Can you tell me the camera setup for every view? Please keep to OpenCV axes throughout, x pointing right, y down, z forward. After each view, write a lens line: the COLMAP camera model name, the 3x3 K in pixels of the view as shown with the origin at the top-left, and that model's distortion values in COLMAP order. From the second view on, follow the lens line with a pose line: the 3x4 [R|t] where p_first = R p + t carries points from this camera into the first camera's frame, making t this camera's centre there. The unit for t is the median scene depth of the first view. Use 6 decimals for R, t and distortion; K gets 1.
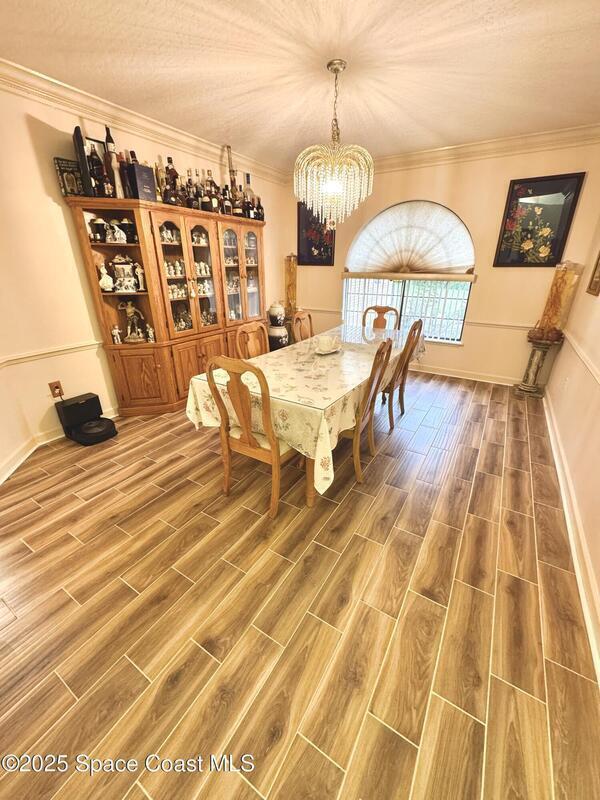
lens RADIAL K [[319.7, 0, 302.0], [0, 319.7, 397.3], [0, 0, 1]] dist [-0.002664, -0.000304]
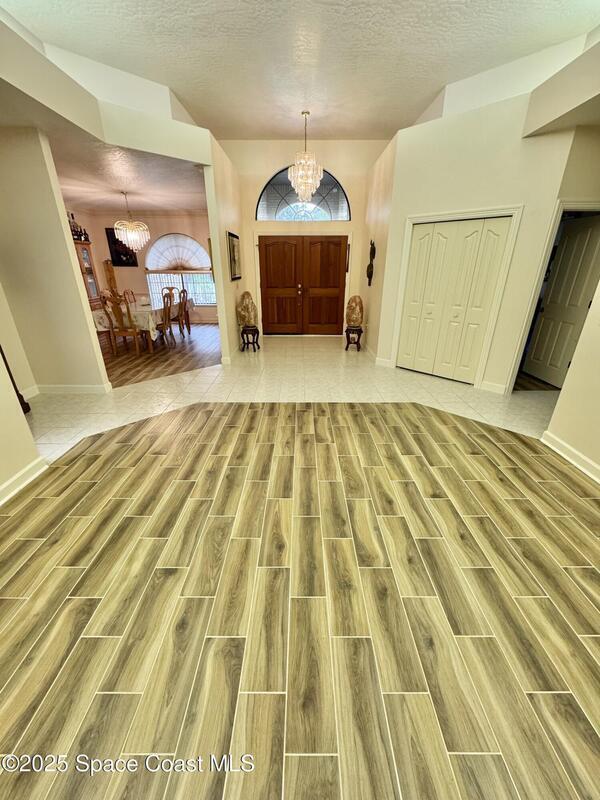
lens RADIAL K [[319.7, 0, 297.6], [0, 319.7, 400.2], [0, 0, 1]] dist [-0.002664, -0.000304]
pose [[0.858622, -0.204902, 0.469877, -0.146607], [0.197003, 0.978141, 0.066553, 0.423667], [-0.473243, 0.035423, 0.880220, -1.092710]]
